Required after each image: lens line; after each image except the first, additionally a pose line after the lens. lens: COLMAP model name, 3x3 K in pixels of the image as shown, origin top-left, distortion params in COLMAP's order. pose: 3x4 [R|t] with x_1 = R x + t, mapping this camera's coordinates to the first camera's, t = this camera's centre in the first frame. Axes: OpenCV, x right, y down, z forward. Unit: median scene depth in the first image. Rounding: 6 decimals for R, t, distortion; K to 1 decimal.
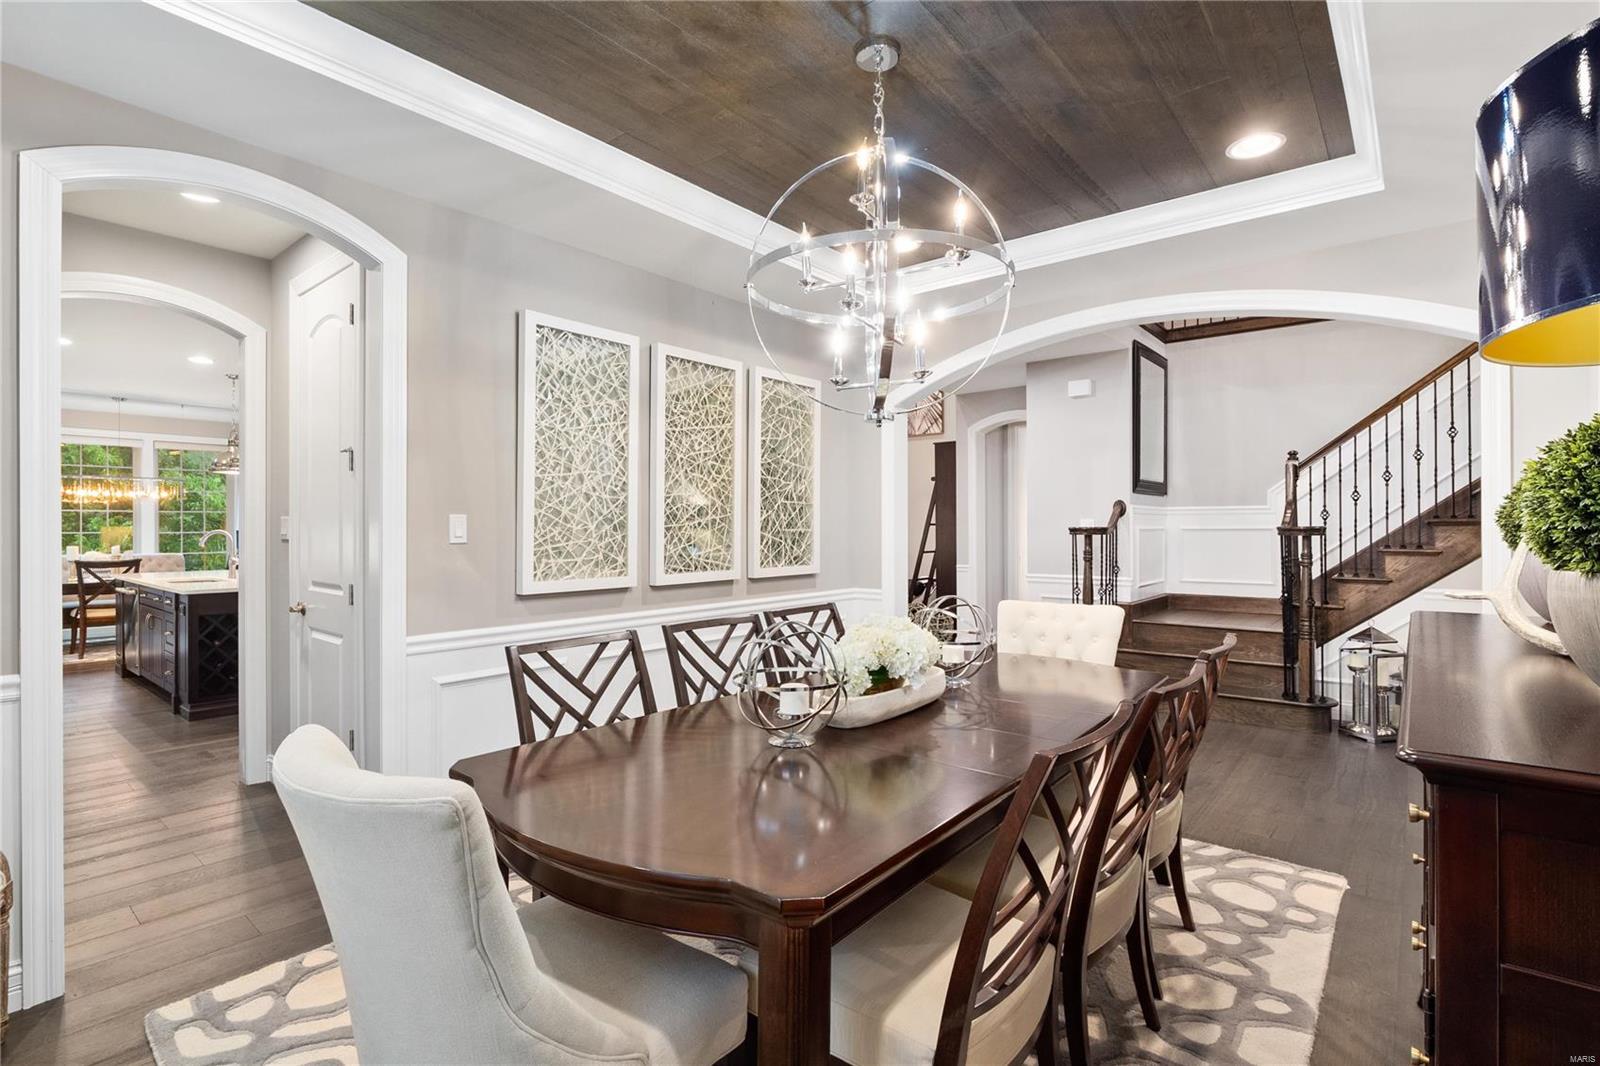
lens RADIAL K [[758.3, 0, 810.1], [0, 758.3, 525.1], [0, 0, 1]] dist [-0.013287, 0.000684]
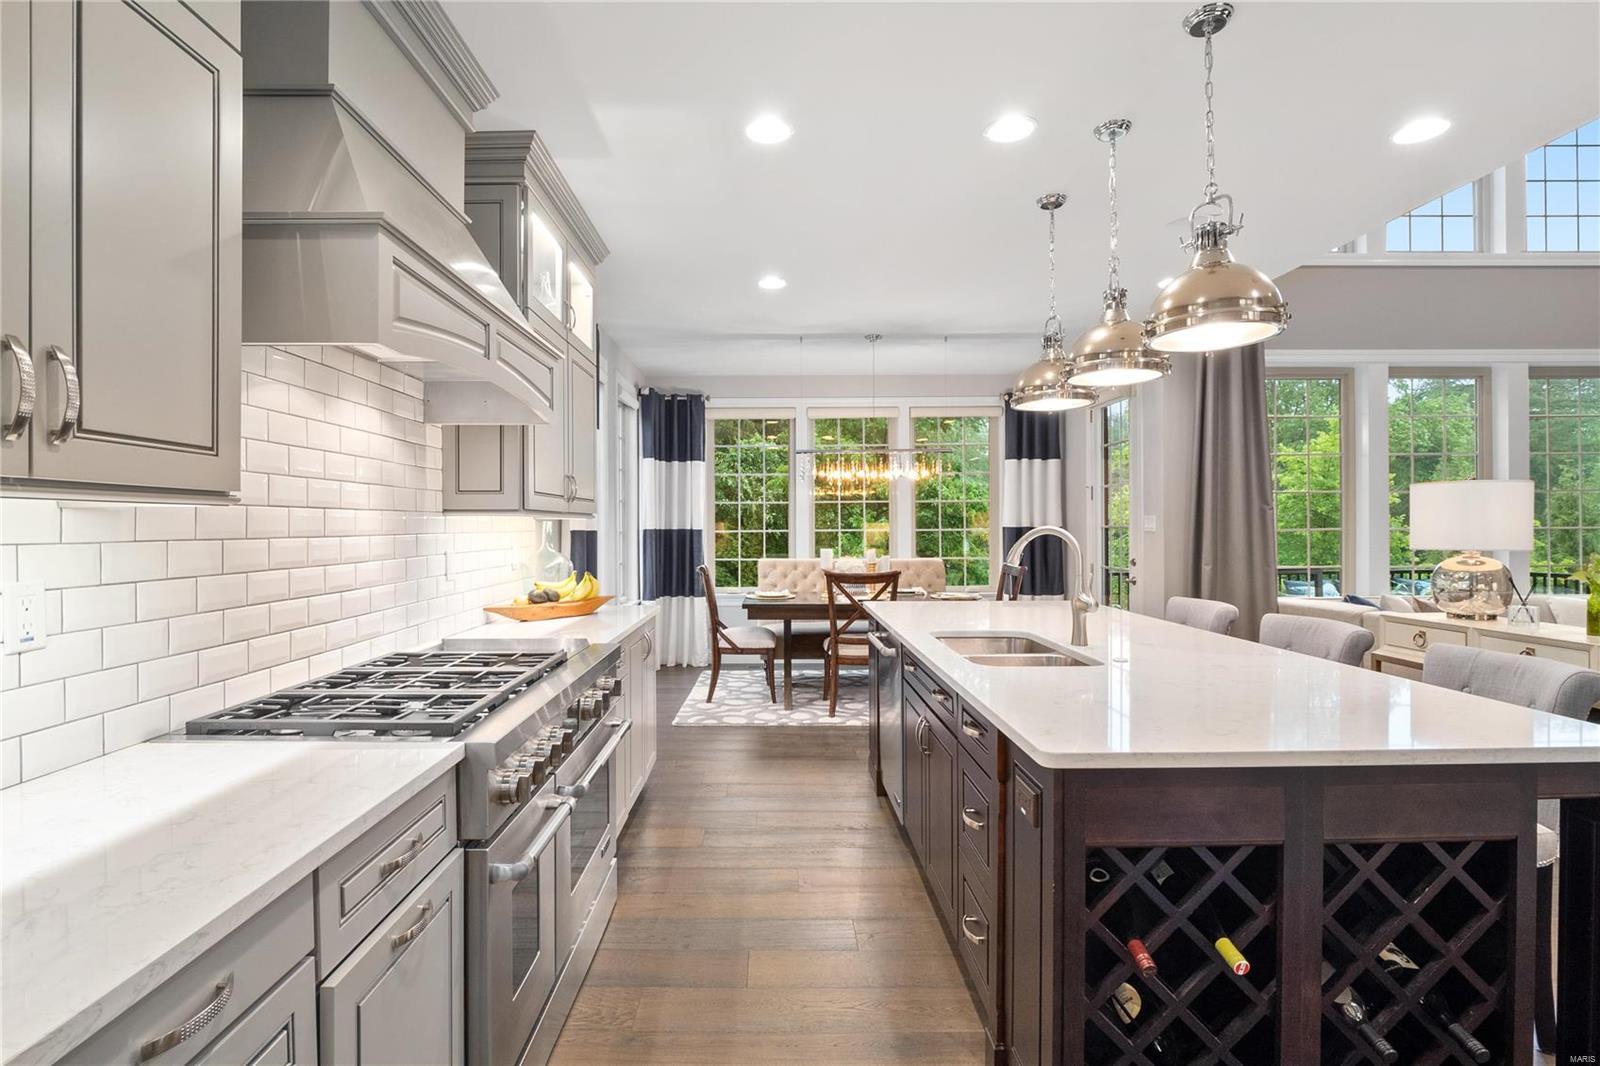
lens RADIAL K [[758.3, 0, 797.4], [0, 758.3, 529.3], [0, 0, 1]] dist [-0.013287, 0.000684]
pose [[0.657966, -0.001967, -0.753045, -0.407617], [0.008847, 0.999948, 0.005118, 0.004431], [0.752996, -0.010030, 0.657949, 0.449600]]
